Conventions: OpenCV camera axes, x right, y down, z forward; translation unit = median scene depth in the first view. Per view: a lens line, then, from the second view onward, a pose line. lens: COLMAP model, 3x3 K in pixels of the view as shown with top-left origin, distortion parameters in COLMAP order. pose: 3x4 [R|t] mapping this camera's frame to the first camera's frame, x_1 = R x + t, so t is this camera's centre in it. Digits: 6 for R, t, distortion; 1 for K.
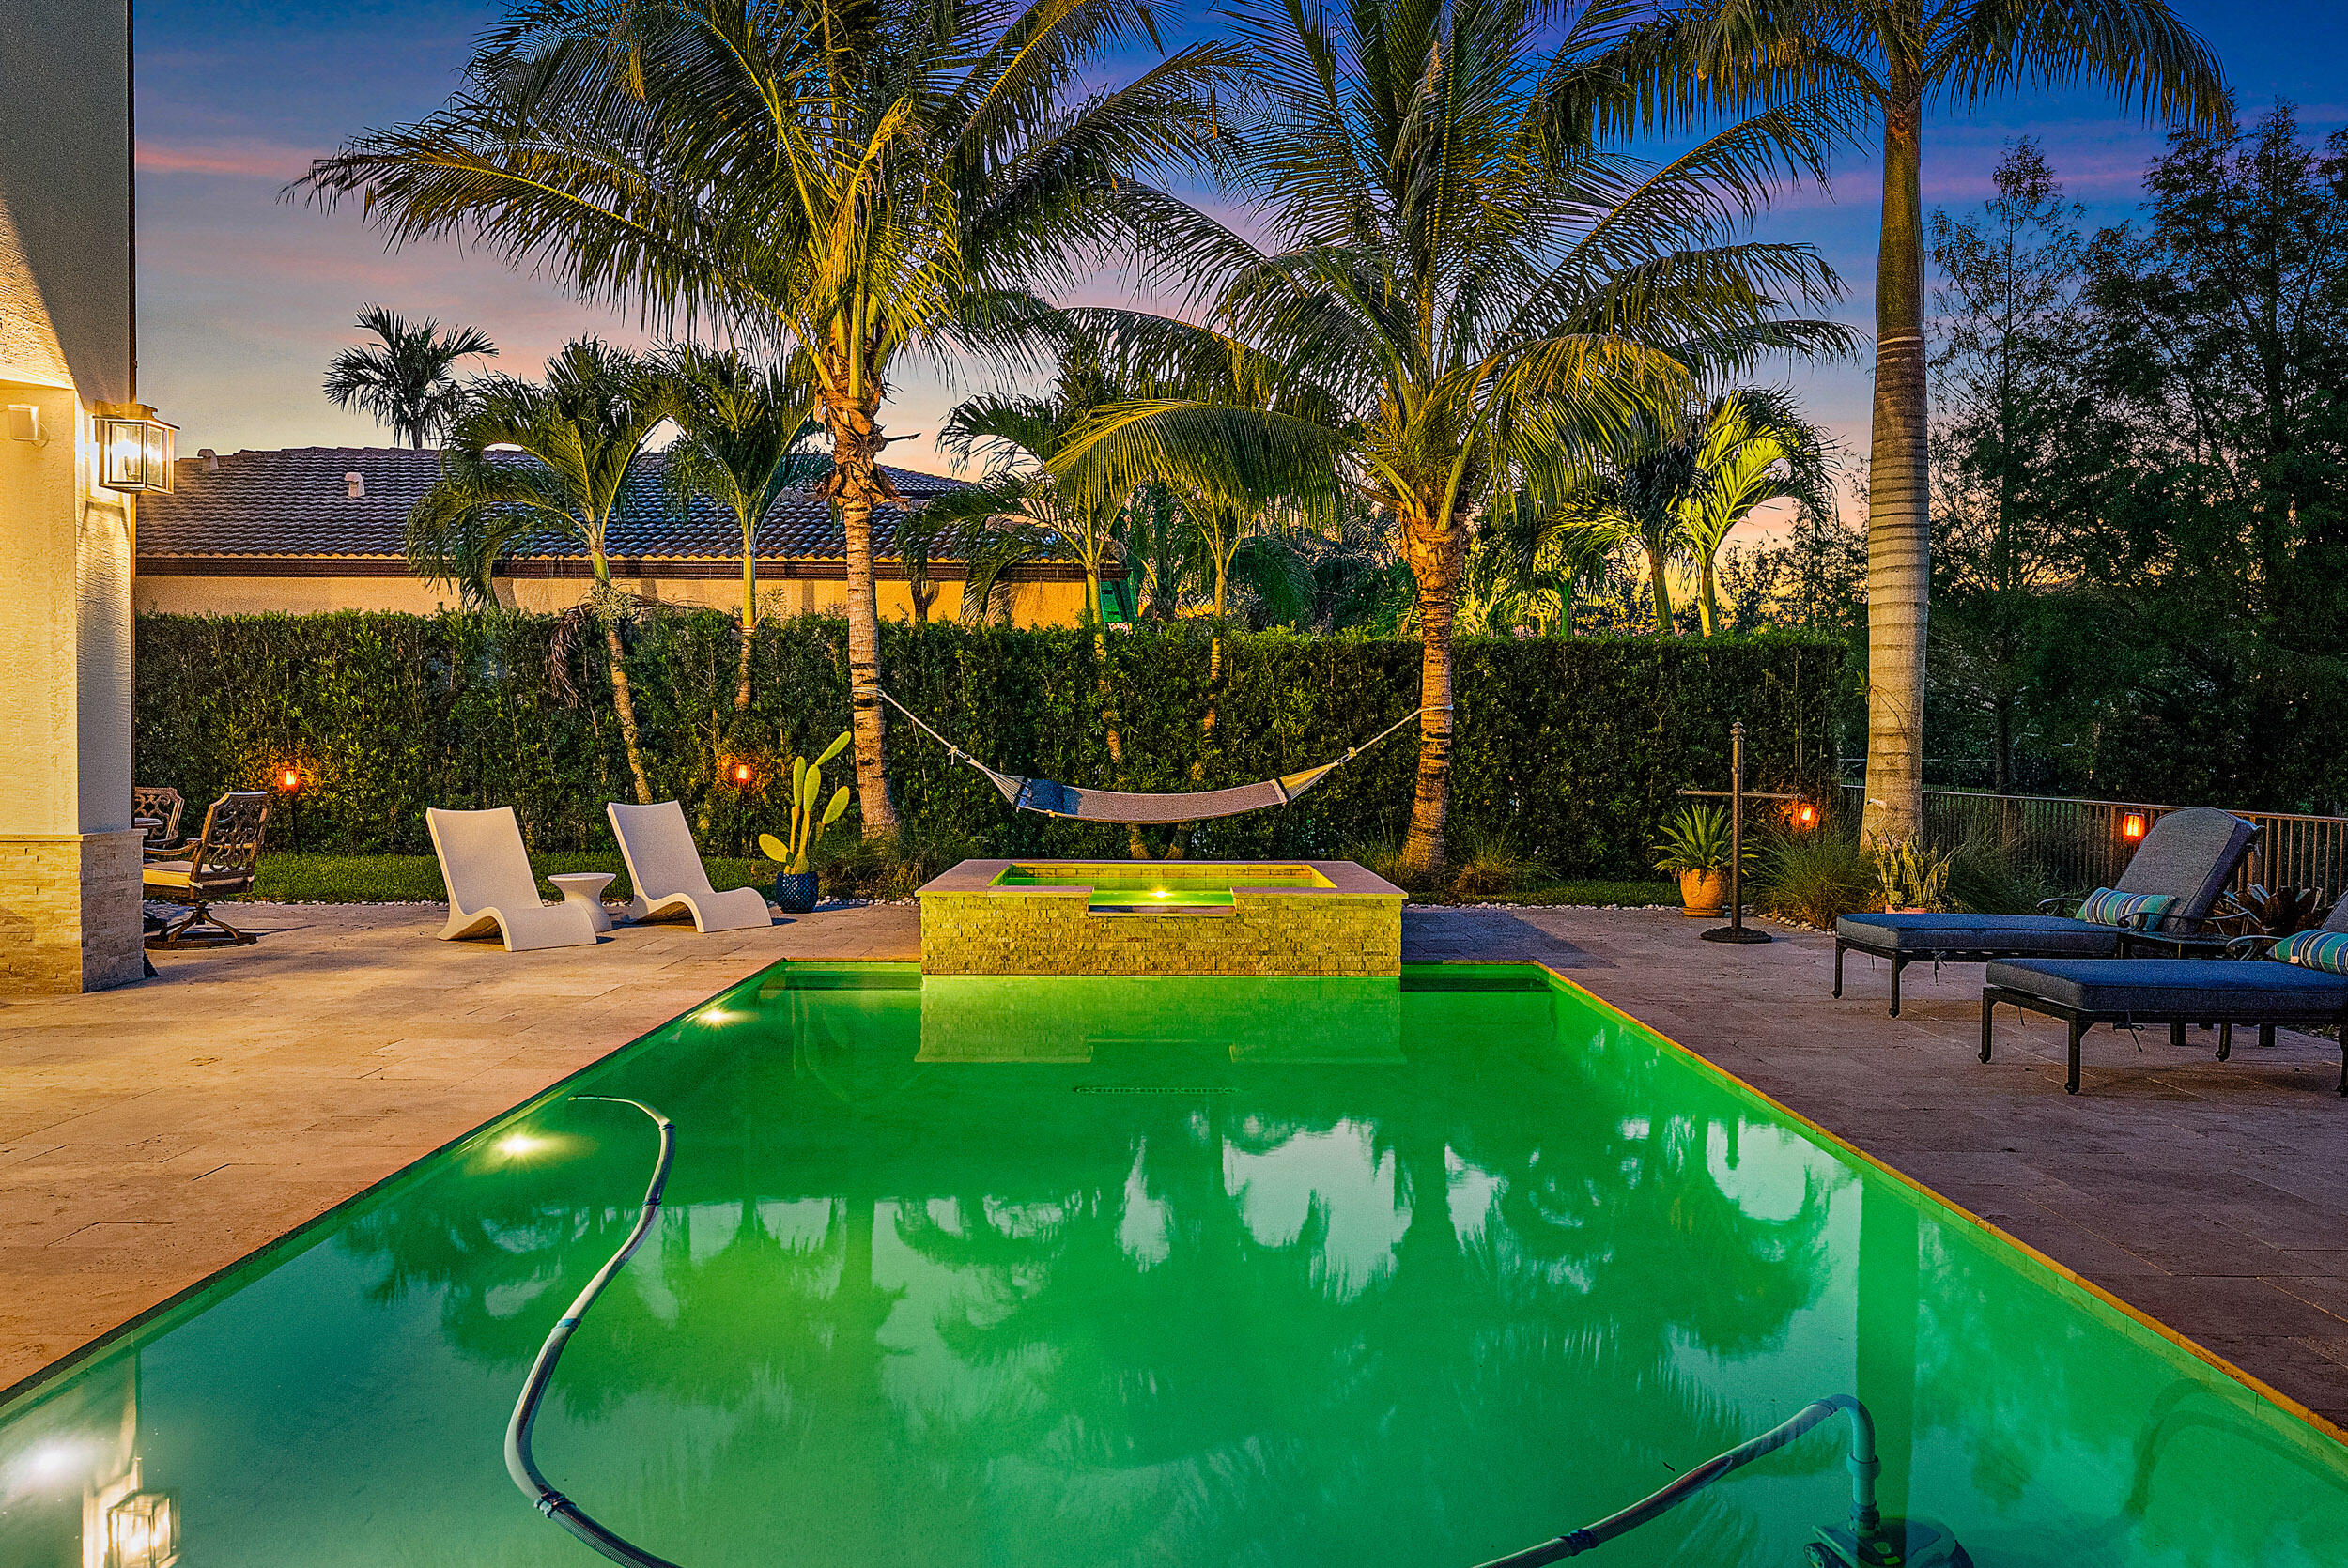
lens RADIAL K [[1568.5, 0, 1171.1], [0, 1568.5, 792.2], [0, 0, 1]] dist [0.000860, -0.000247]
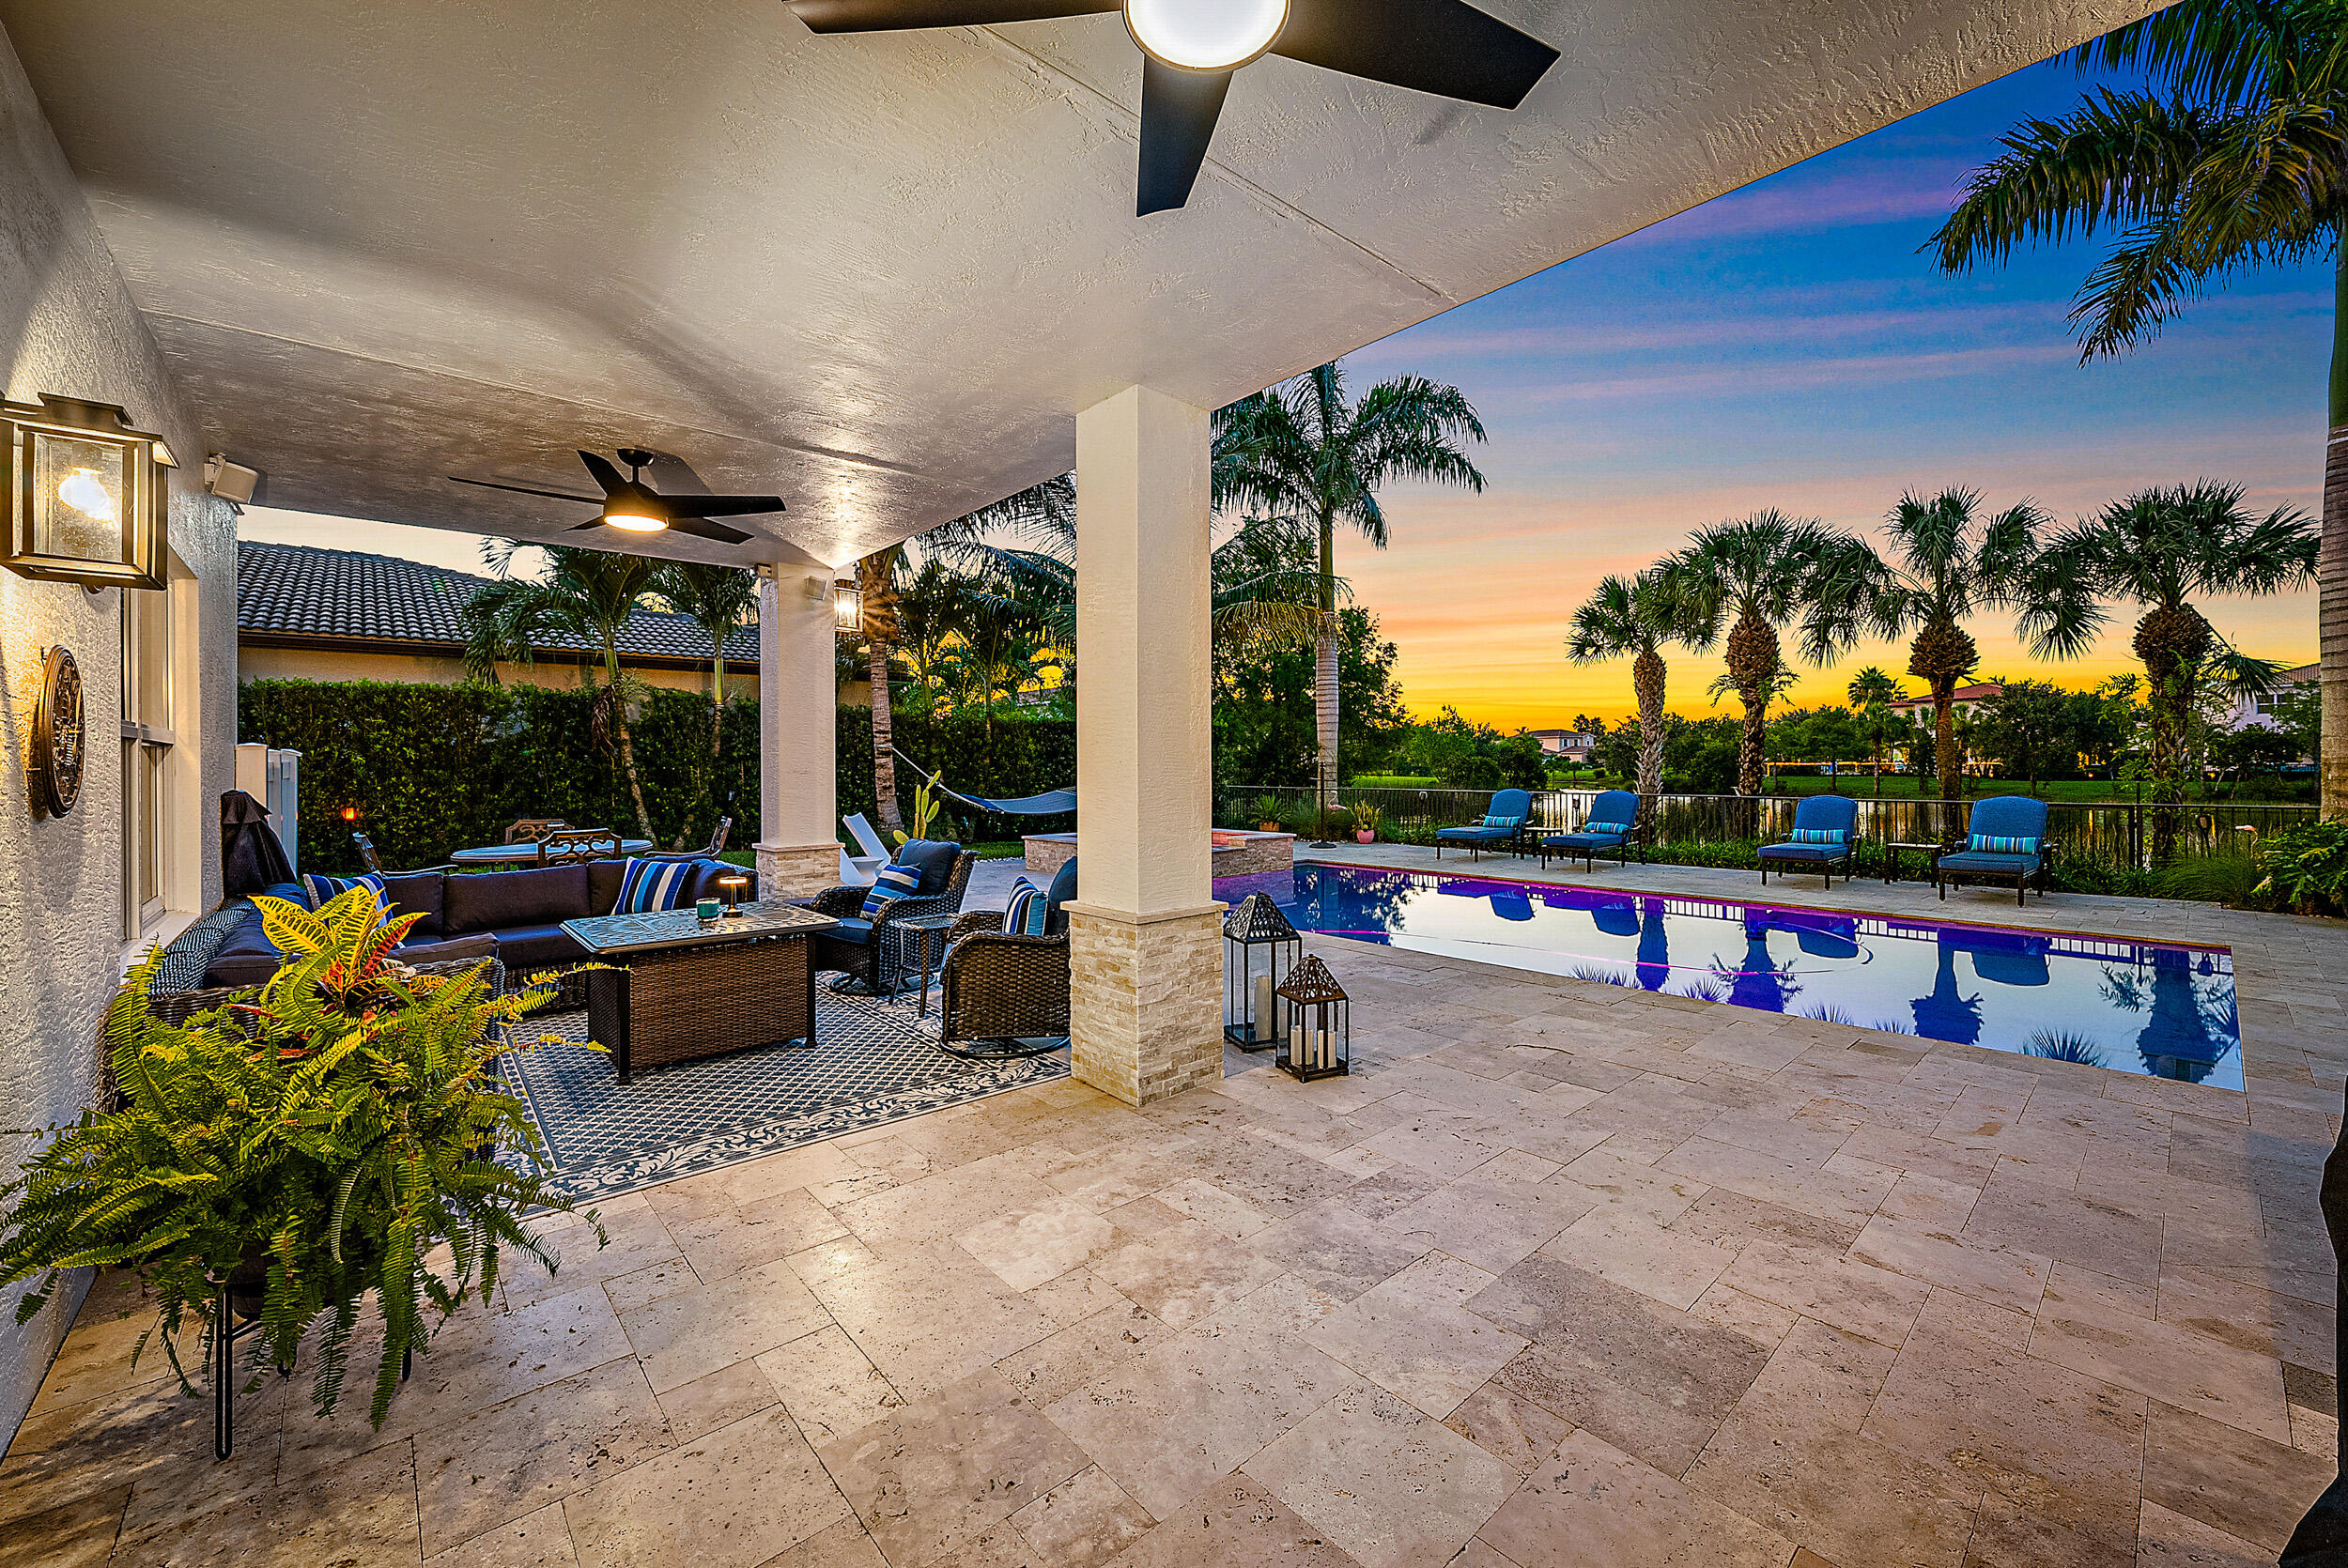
lens RADIAL K [[917.8, 0, 1186.3], [0, 917.8, 769.7], [0, 0, 1]] dist [-0.000732, 0.000060]
pose [[0.746280, -0.015641, 0.665448, -0.581856], [0.030982, 0.999457, -0.011253, -0.015608], [-0.664910, 0.029015, 0.746359, 0.004077]]
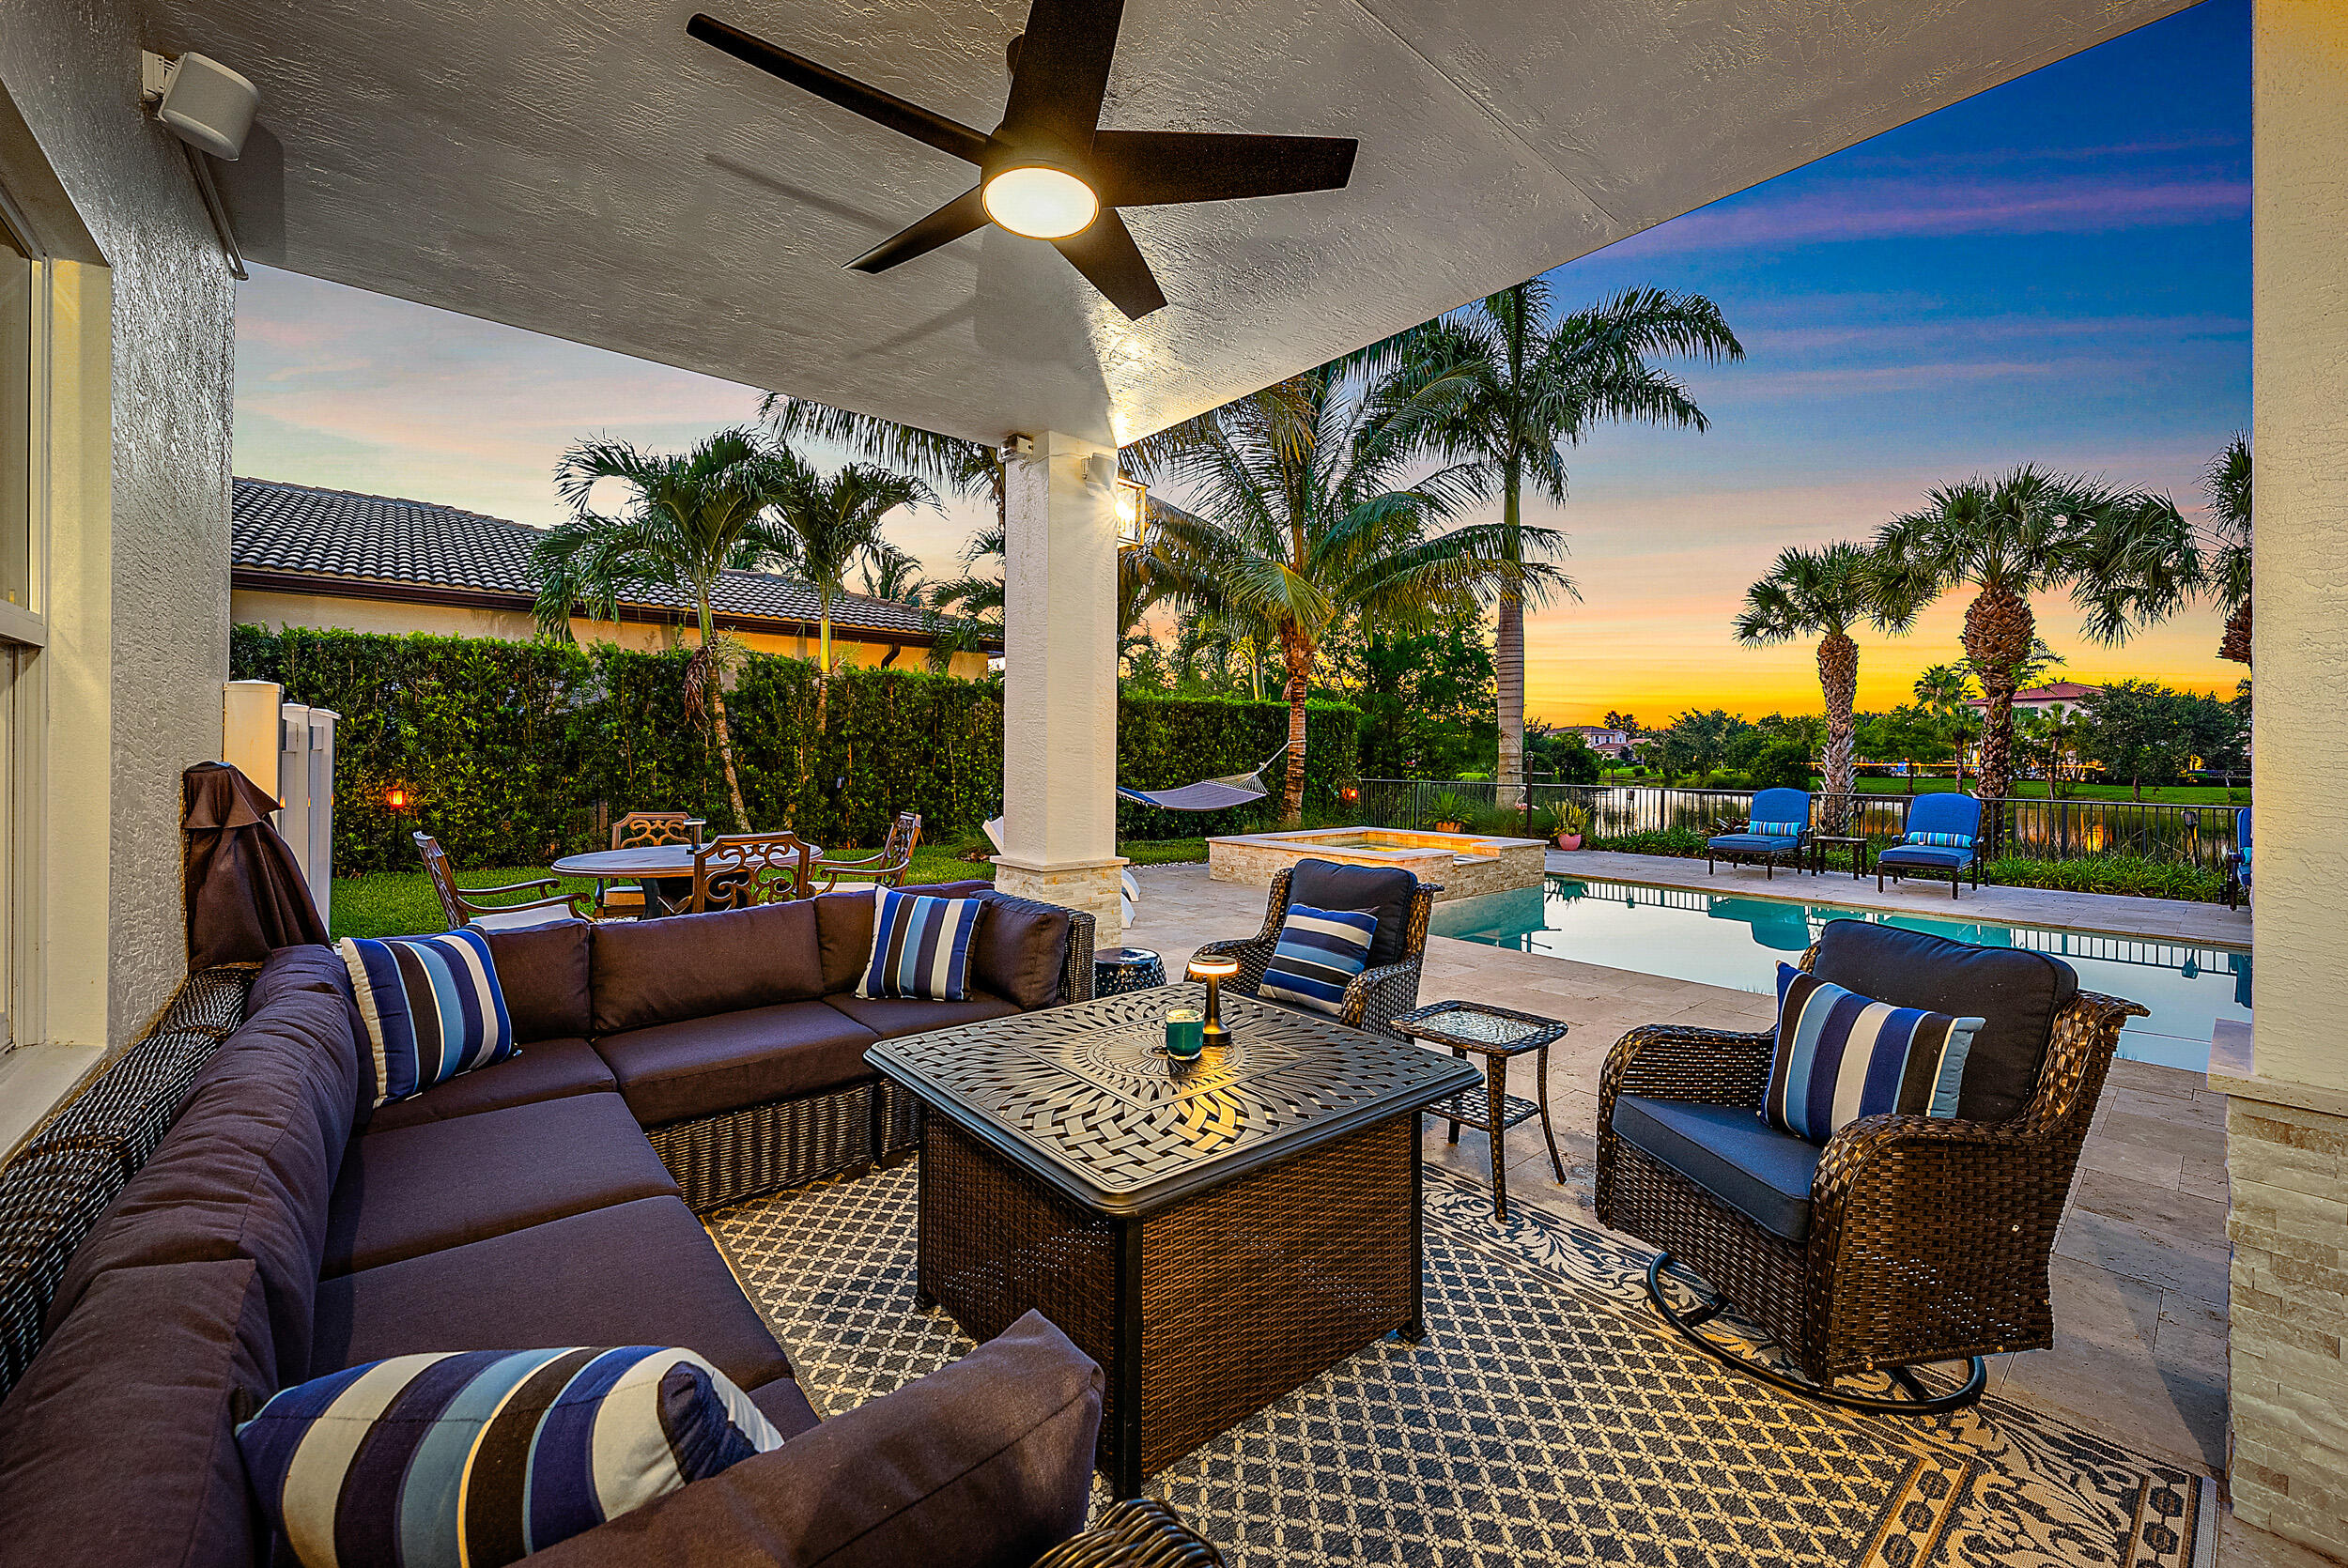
lens RADIAL K [[912.7, 0, 1168.4], [0, 912.7, 761.5], [0, 0, 1]] dist [0.000705, -0.000260]
pose [[0.766111, -0.004749, 0.642690, -0.591460], [0.016476, 0.999789, -0.012253, -0.017756], [-0.642496, 0.019976, 0.766028, 0.247933]]
